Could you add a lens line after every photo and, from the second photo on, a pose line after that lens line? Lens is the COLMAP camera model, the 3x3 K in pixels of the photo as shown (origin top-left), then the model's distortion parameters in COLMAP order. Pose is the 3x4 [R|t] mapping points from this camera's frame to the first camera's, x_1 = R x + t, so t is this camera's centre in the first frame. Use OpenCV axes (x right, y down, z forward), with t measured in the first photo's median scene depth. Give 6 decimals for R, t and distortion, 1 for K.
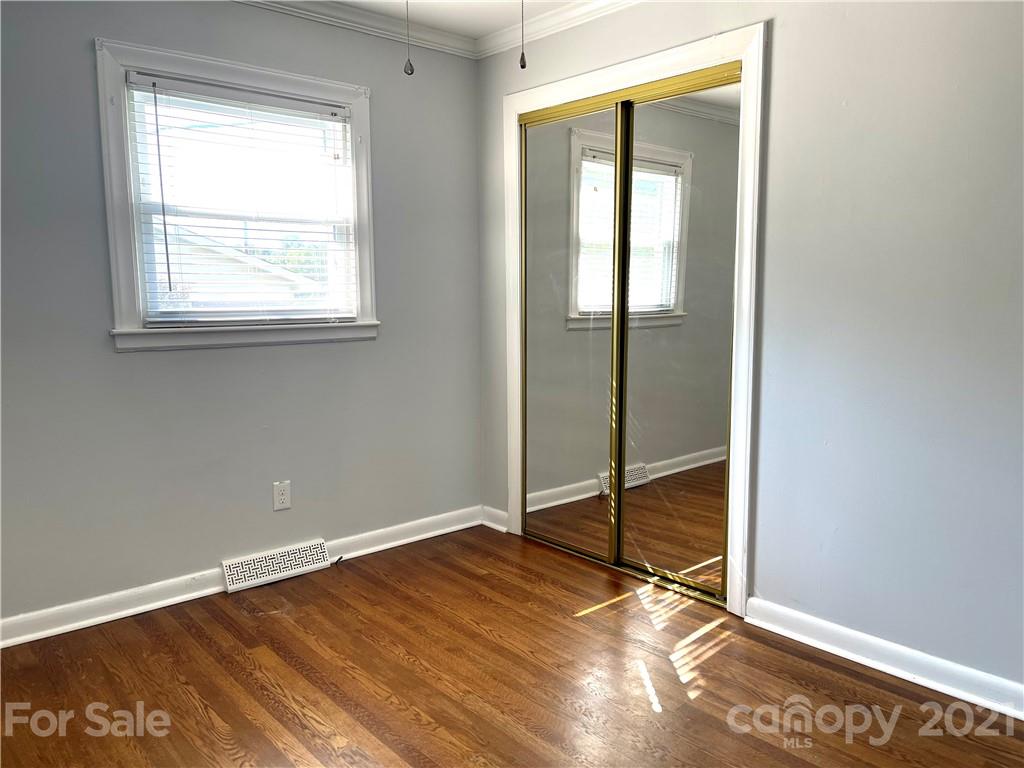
lens RADIAL K [[773.9, 0, 513.4], [0, 773.9, 382.1], [0, 0, 1]] dist [0.067875, -0.085734]
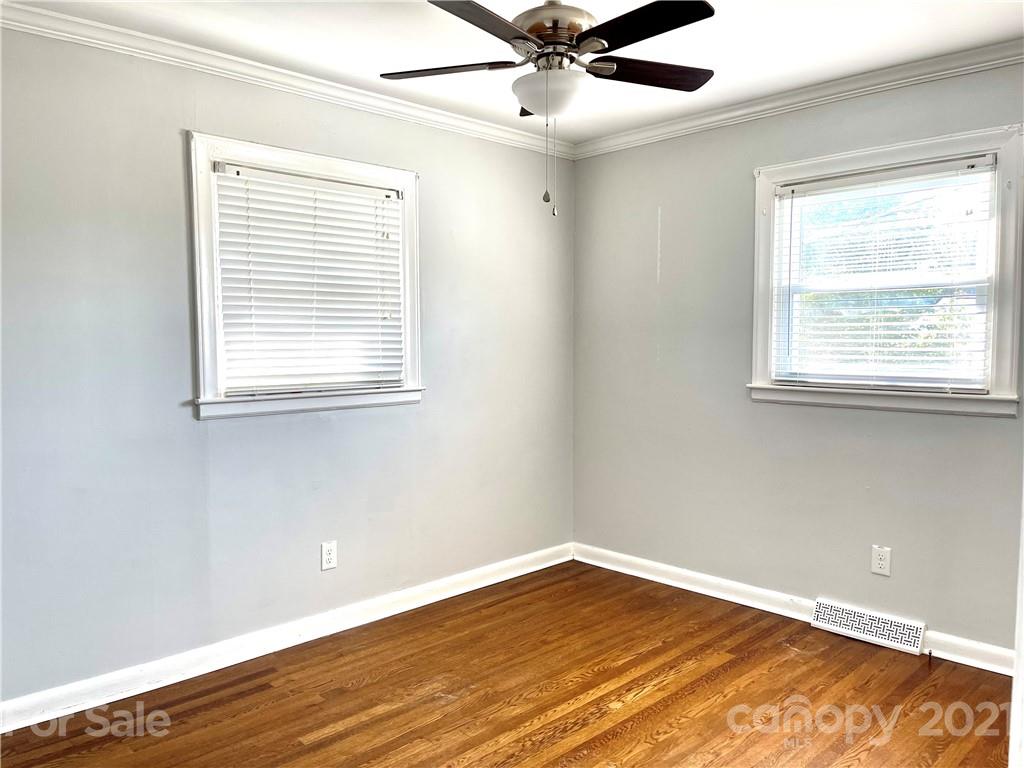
lens RADIAL K [[773.9, 0, 514.3], [0, 773.9, 385.7], [0, 0, 1]] dist [0.067875, -0.085734]
pose [[0.057166, 0.063558, -0.996340, 0.703367], [-0.117208, 0.991497, 0.056524, -0.083512], [0.991461, 0.113548, 0.064129, 0.470320]]
